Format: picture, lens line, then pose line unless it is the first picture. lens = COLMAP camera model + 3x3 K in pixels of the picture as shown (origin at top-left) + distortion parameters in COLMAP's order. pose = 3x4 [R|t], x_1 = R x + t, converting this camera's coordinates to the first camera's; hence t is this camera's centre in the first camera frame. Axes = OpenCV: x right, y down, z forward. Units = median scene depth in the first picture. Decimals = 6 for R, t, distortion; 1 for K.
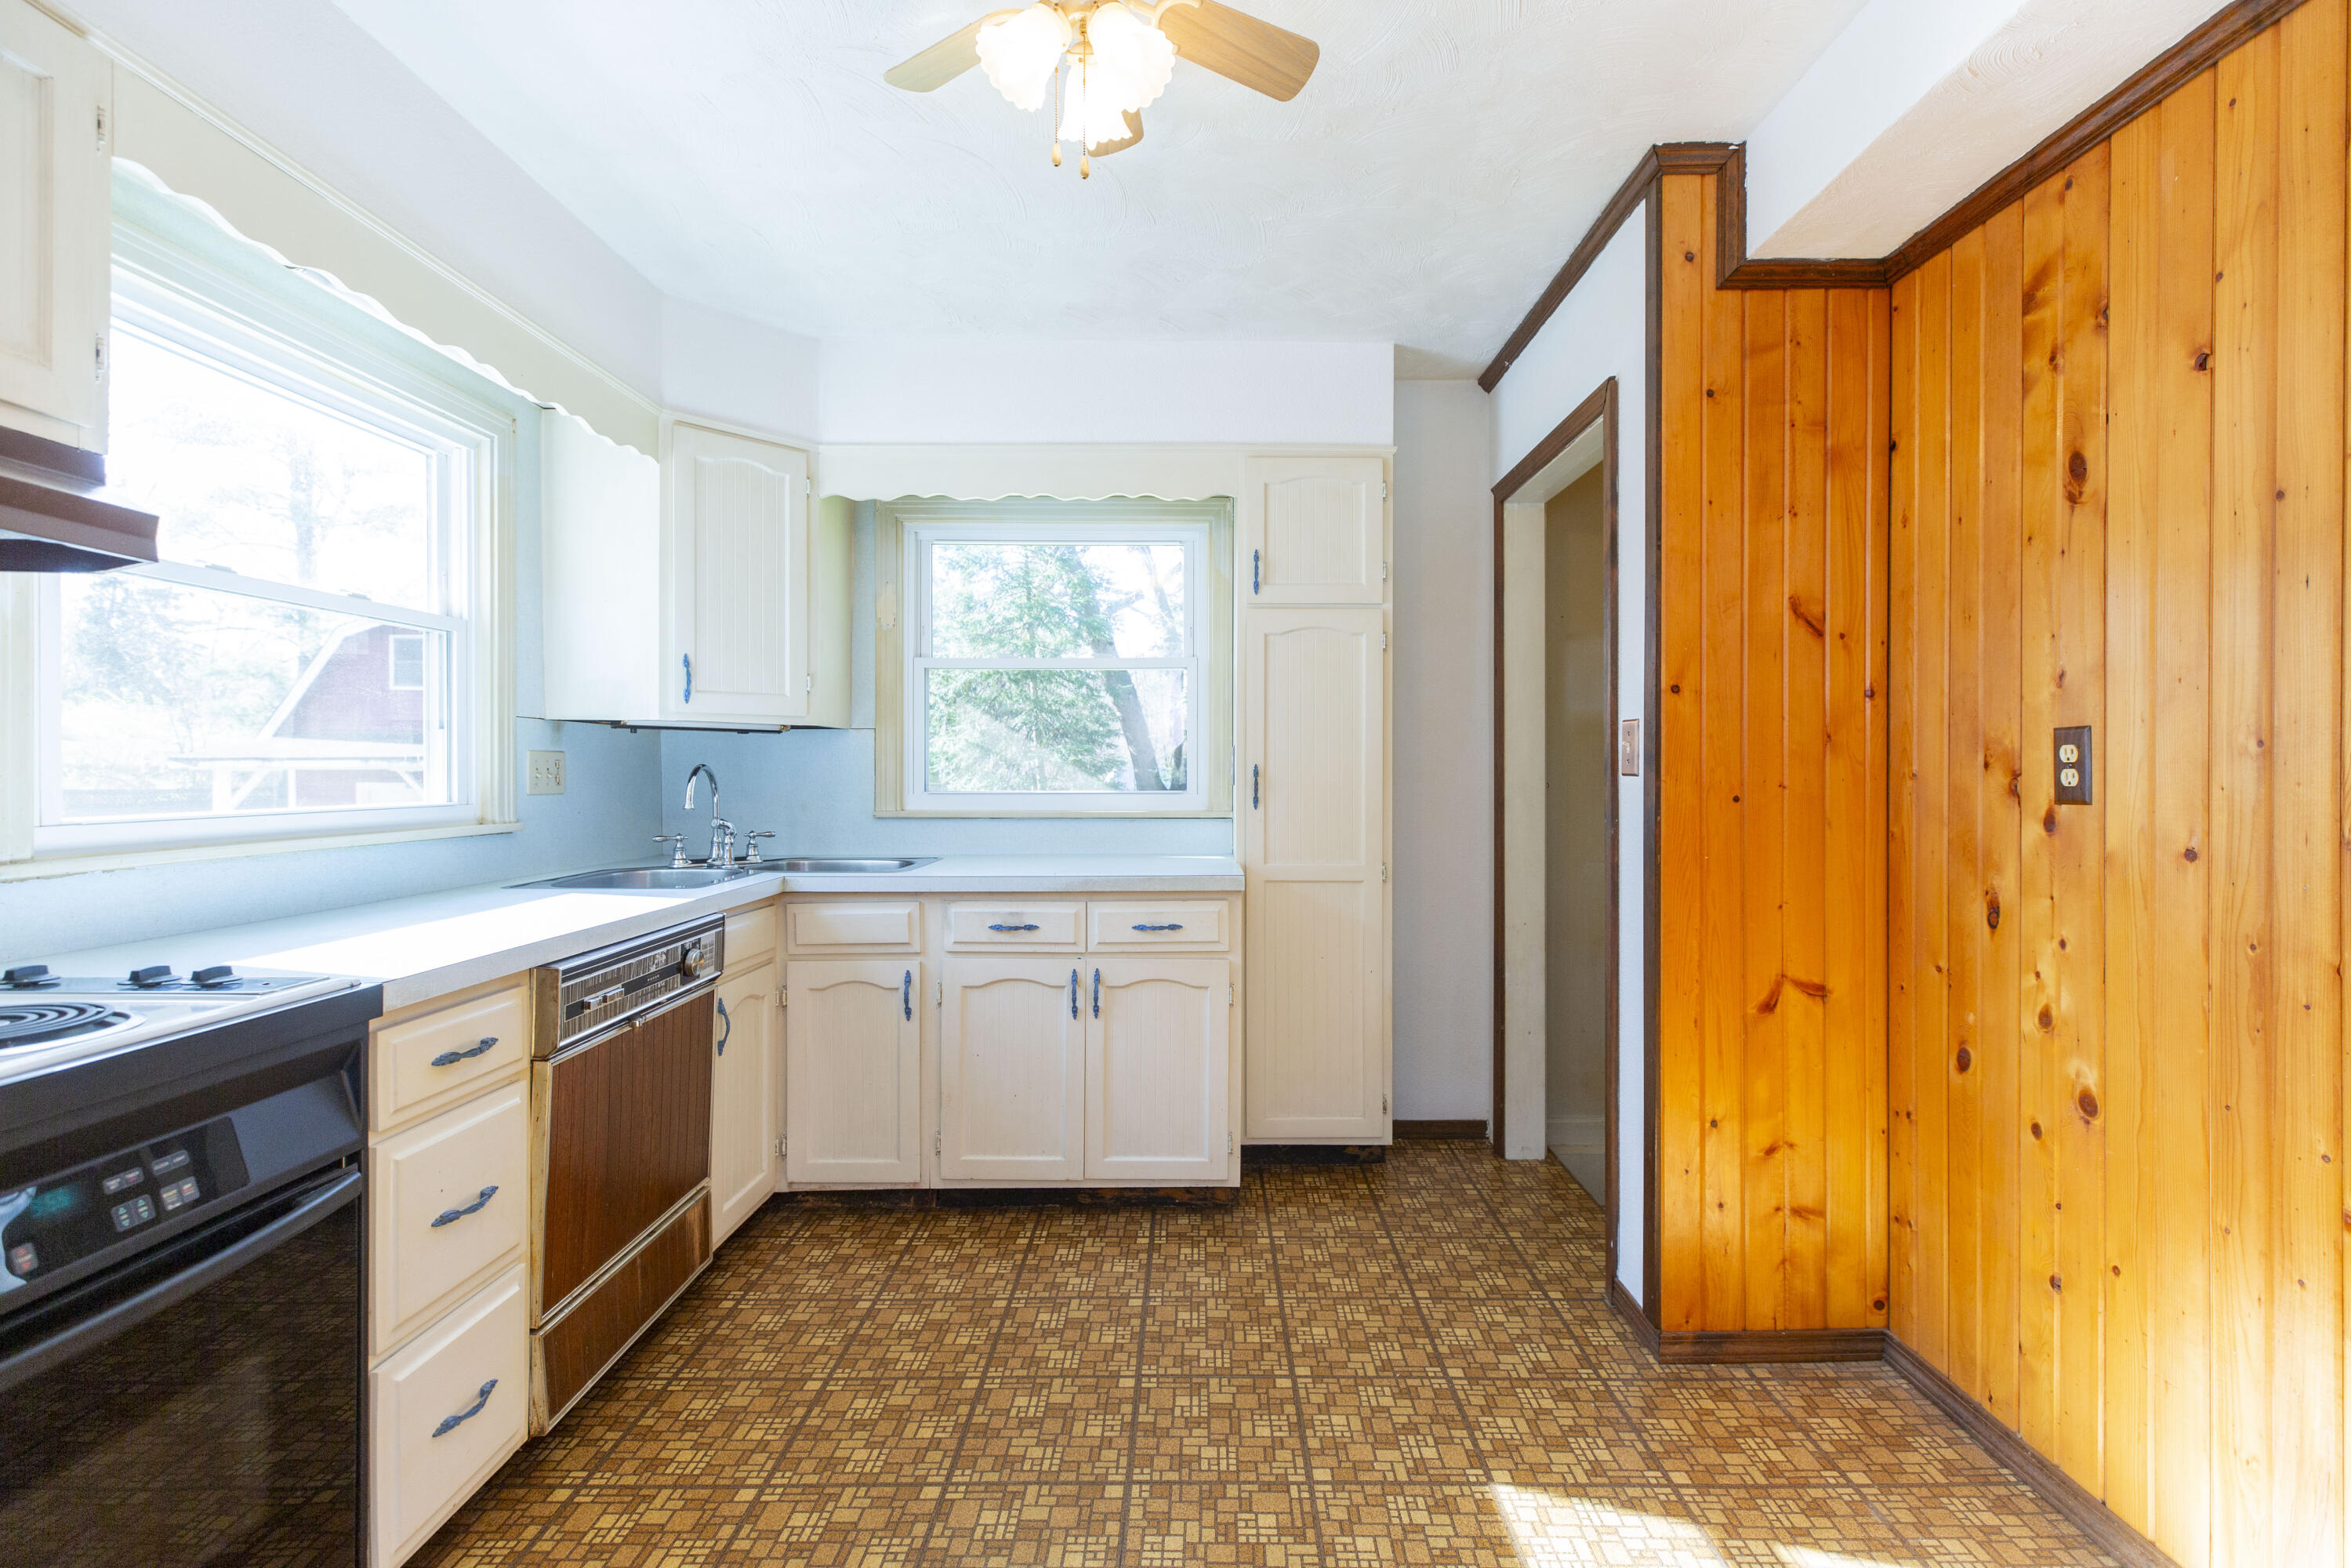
lens RADIAL K [[1041.6, 0, 1193.9], [0, 1041.6, 773.2], [0, 0, 1]] dist [0.002489, 0.000012]
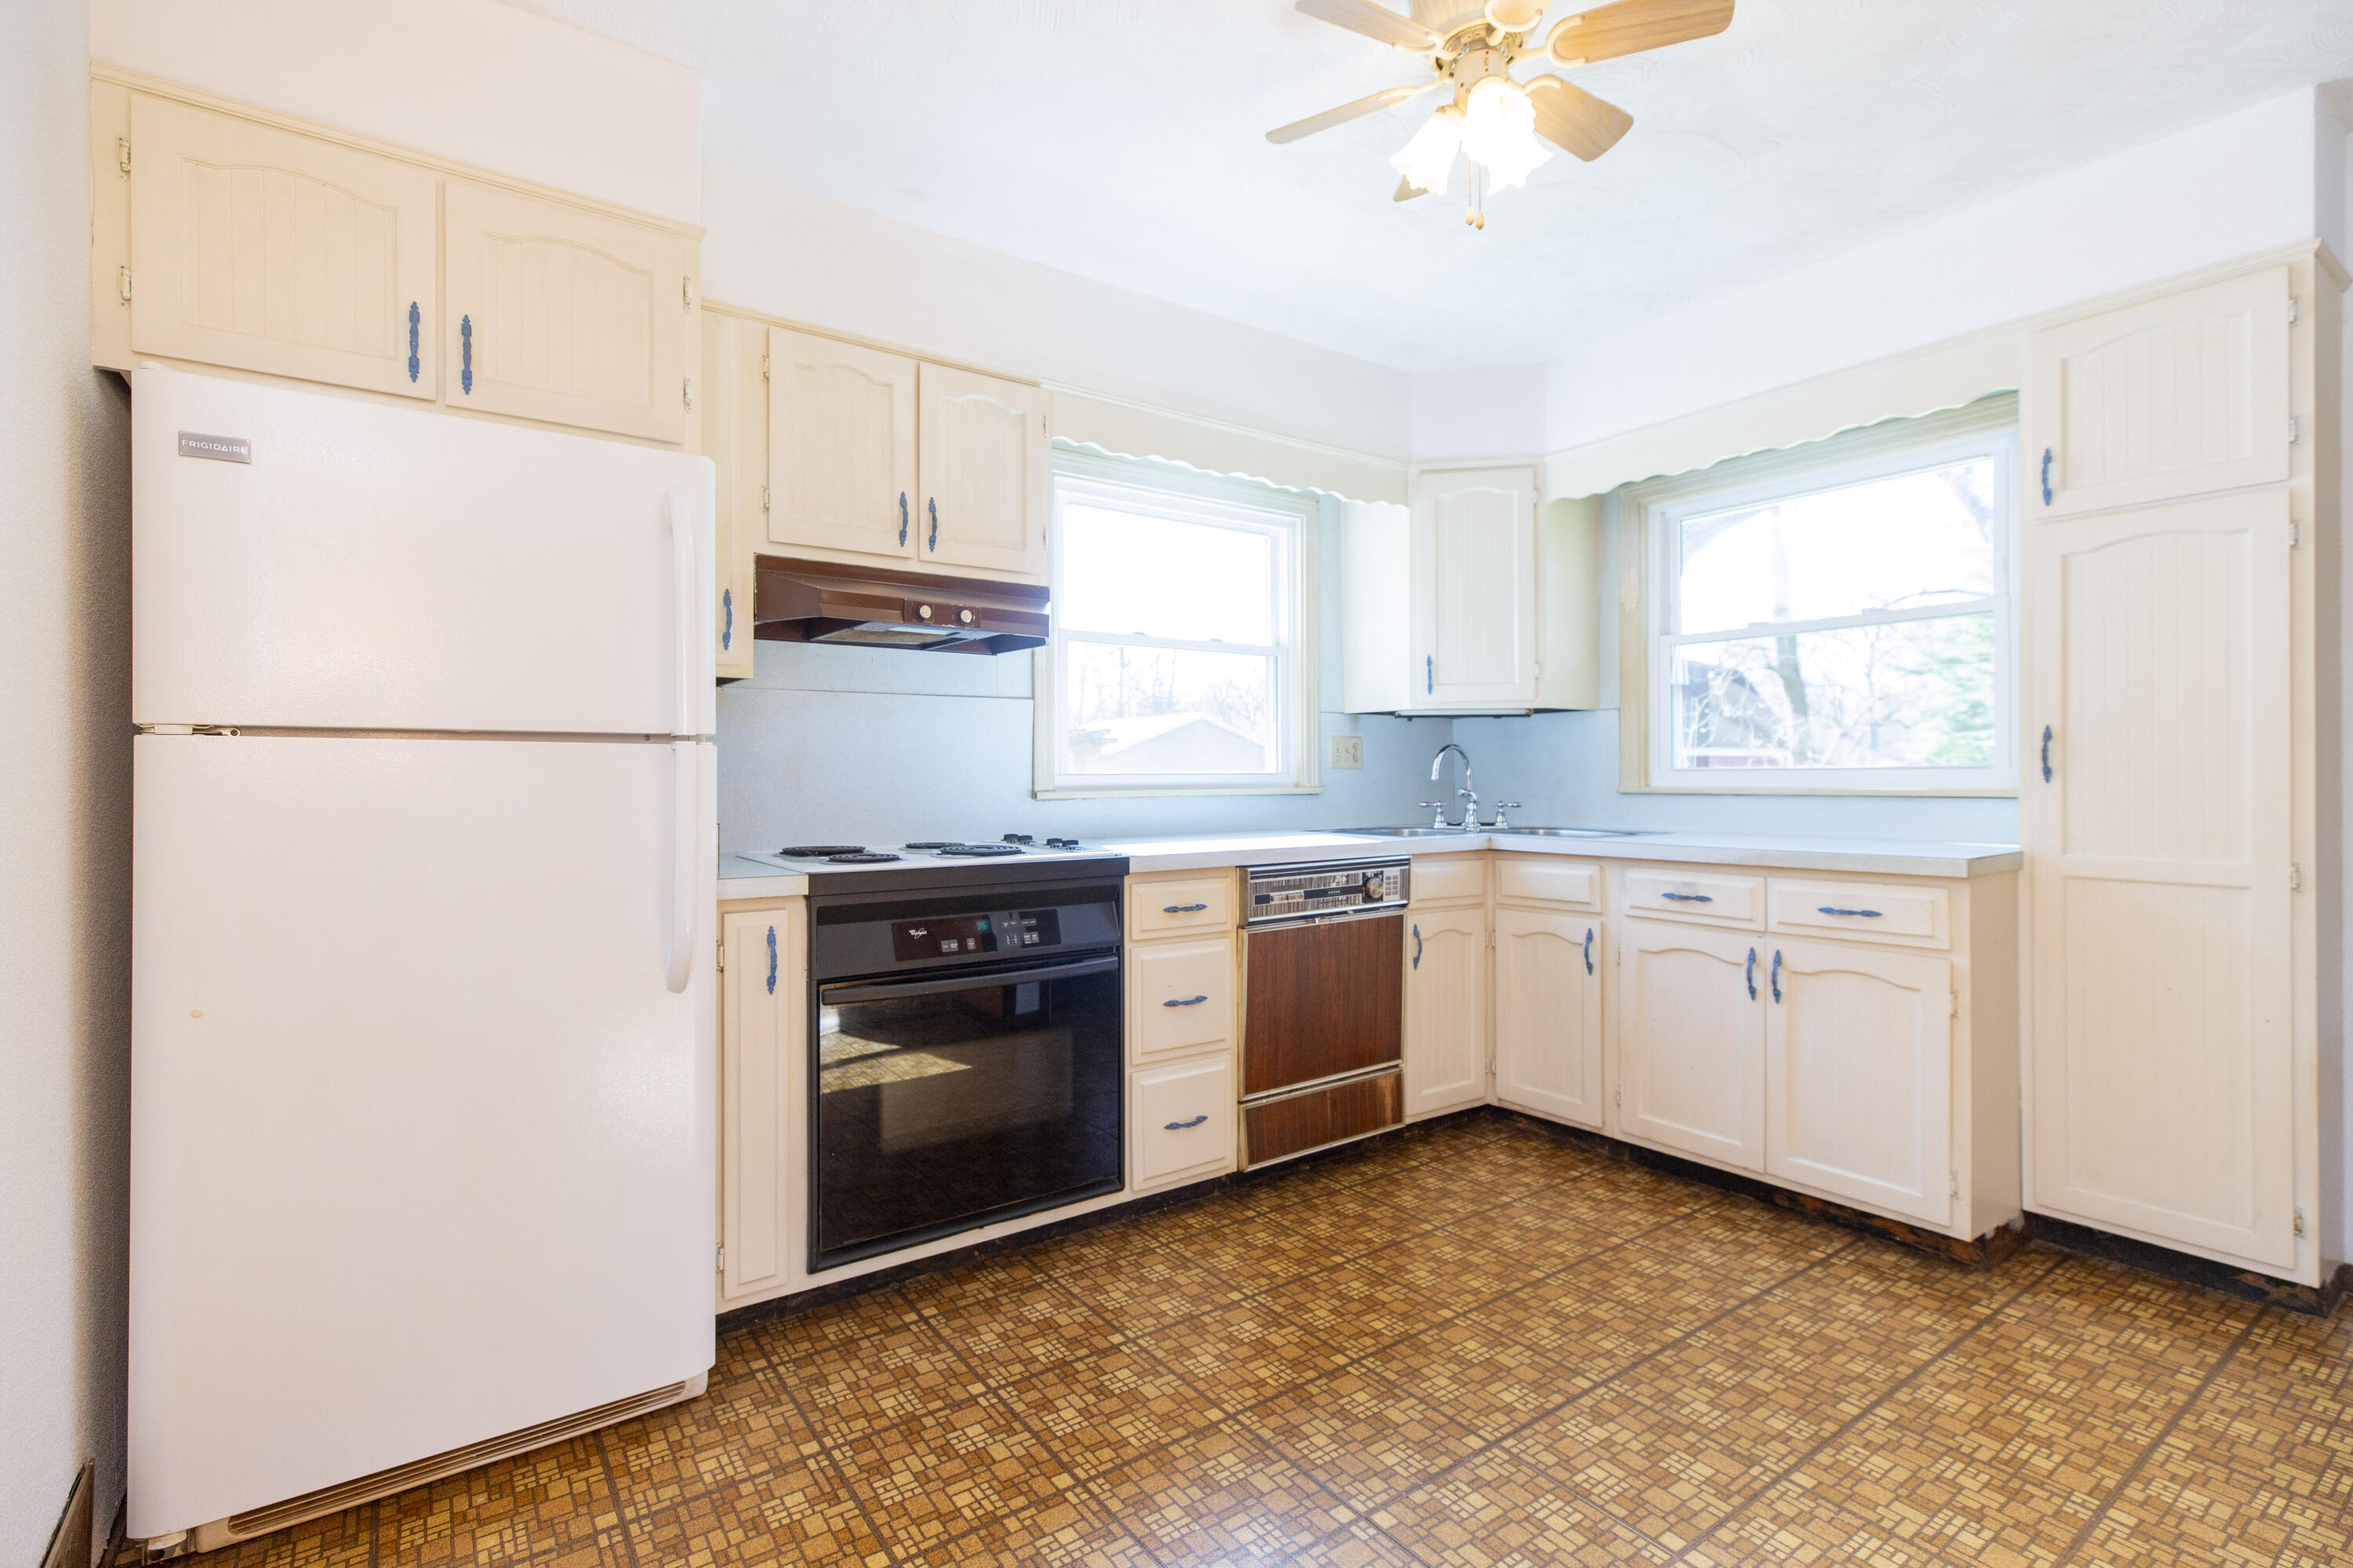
lens RADIAL K [[1060.4, 0, 1122.2], [0, 1060.4, 778.3], [0, 0, 1]] dist [0.000804, 0.000269]
pose [[0.556700, -0.001754, -0.830712, 0.369635], [0.001032, 0.999998, -0.001421, 0.035097], [0.830713, -0.000066, 0.556701, -0.013886]]
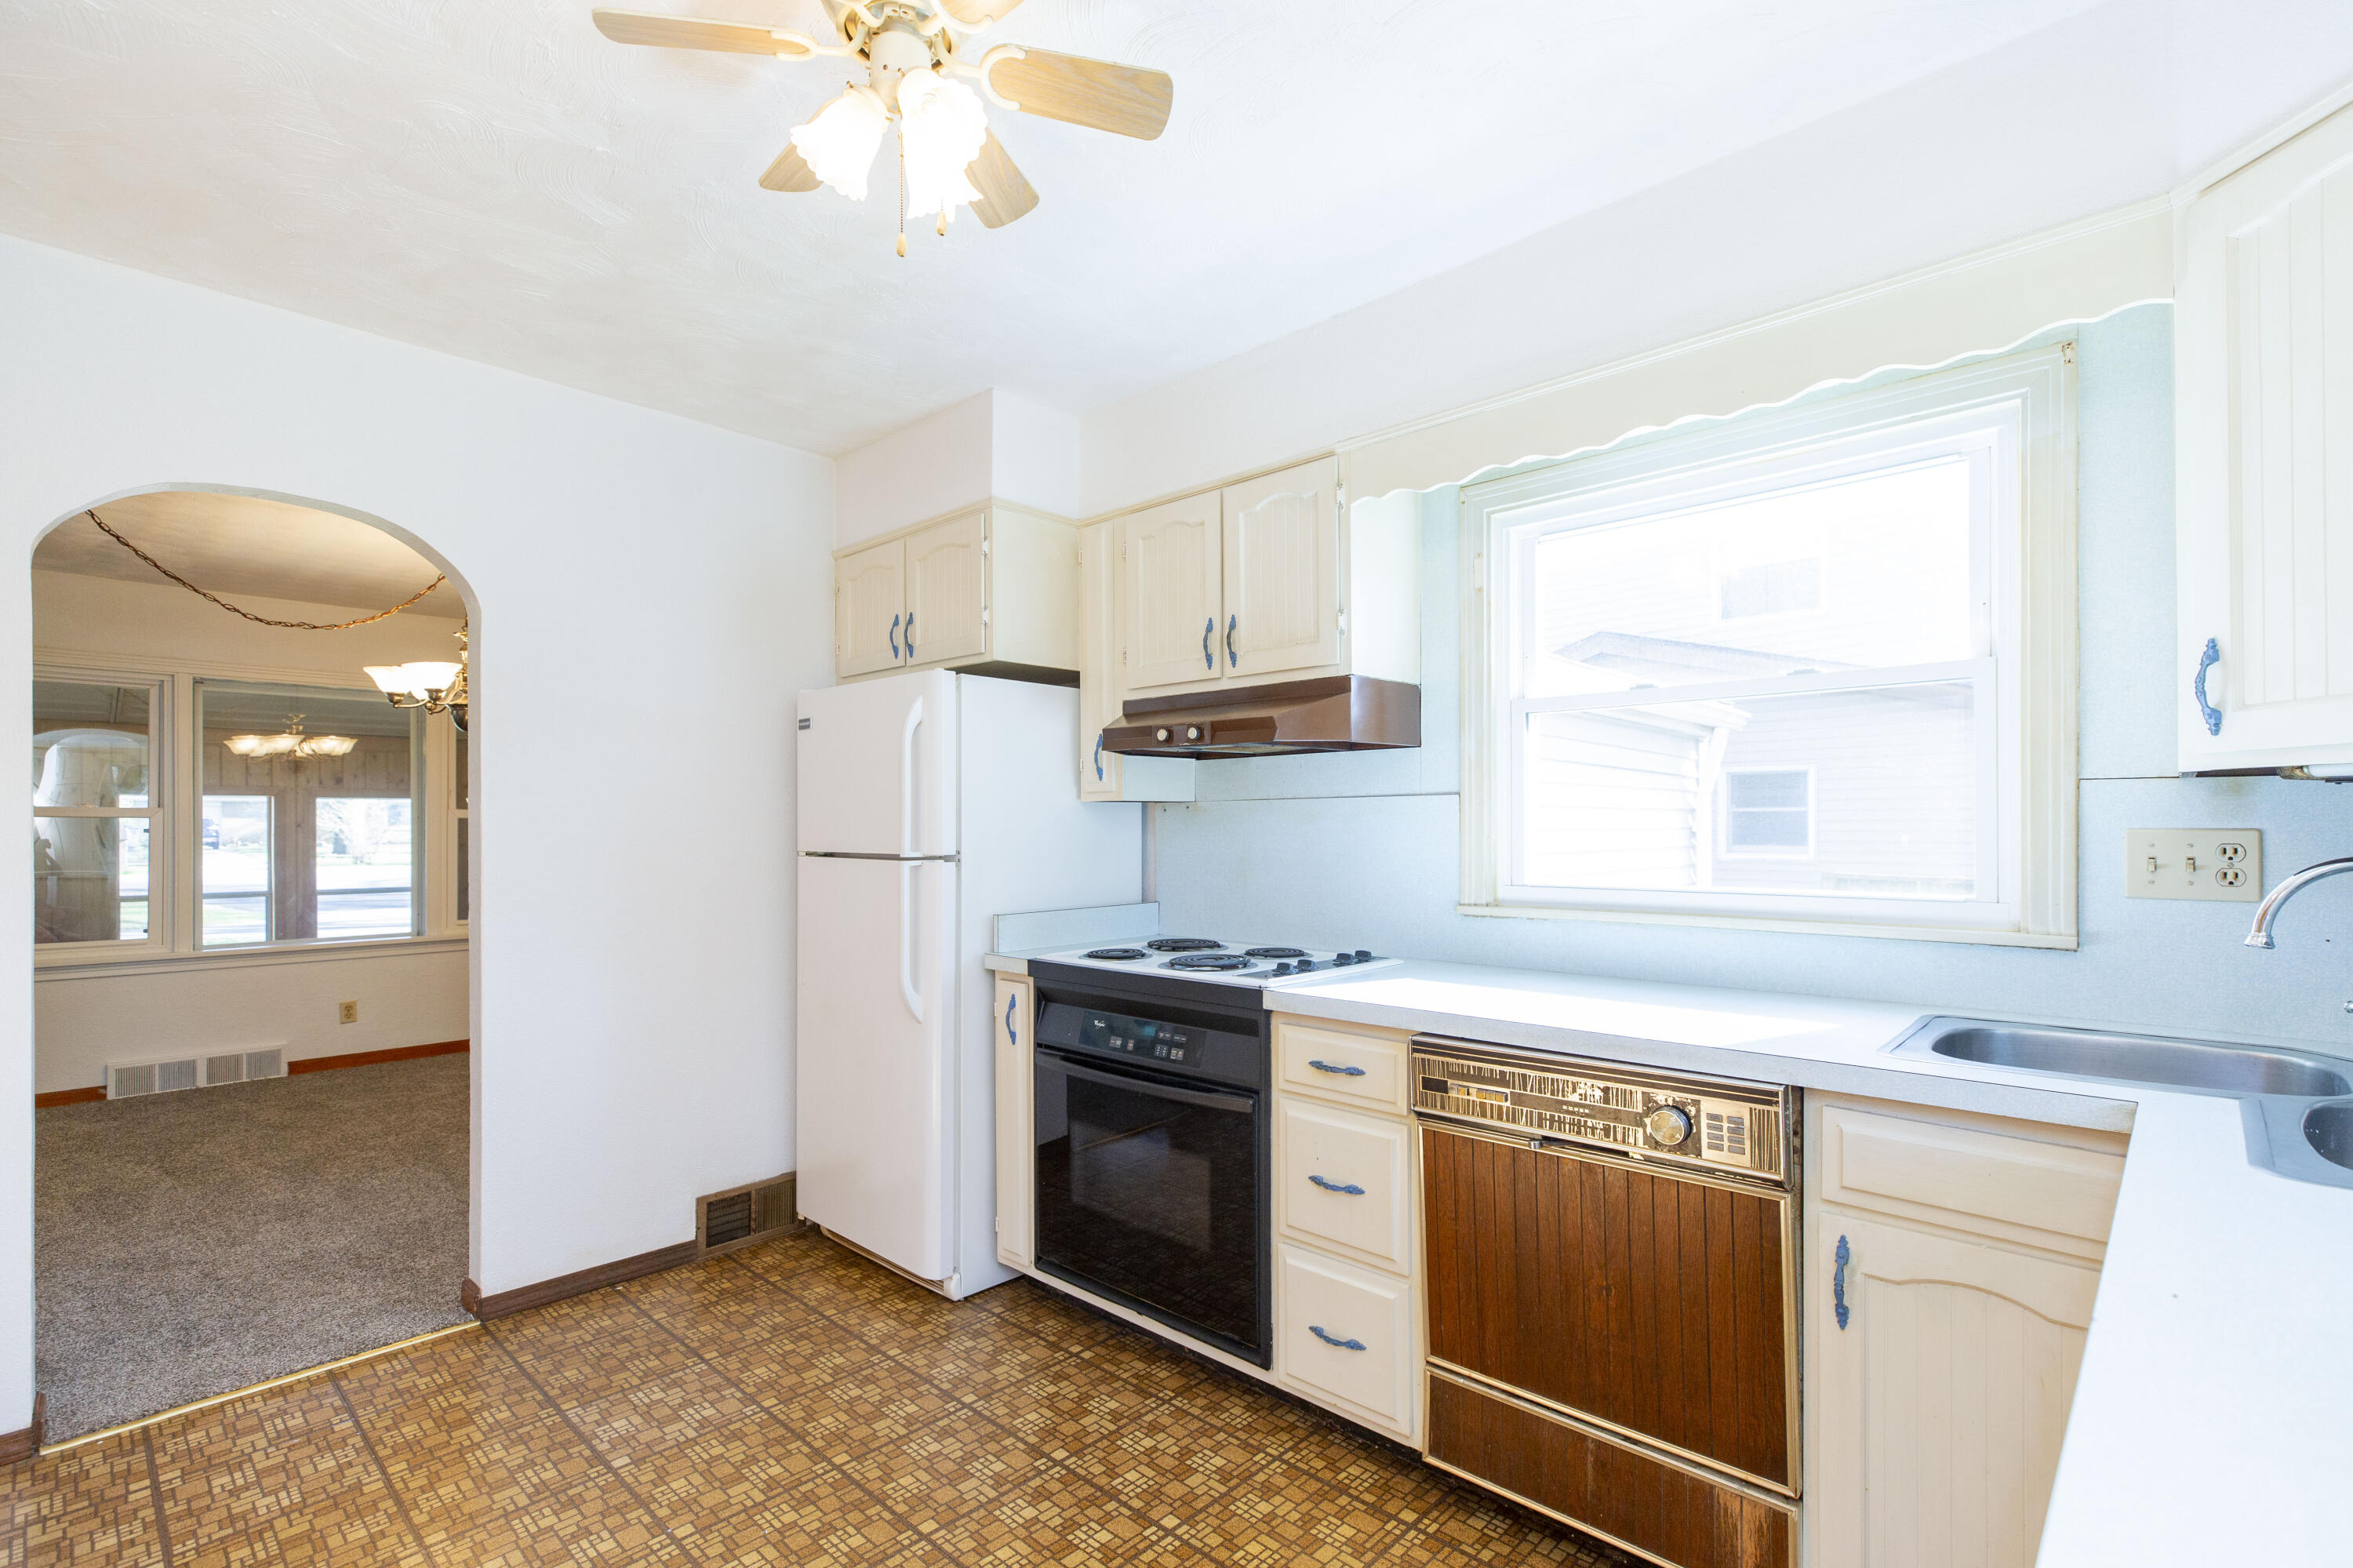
lens RADIAL K [[1073.0, 0, 1175.7], [0, 1073.0, 831.1], [0, 0, 1]] dist [0.000224, 0.000133]
pose [[-0.687943, 0.000328, -0.725765, 0.243132], [-0.003896, 0.999984, 0.004145, -0.021732], [0.725754, 0.005680, -0.687931, 1.013372]]
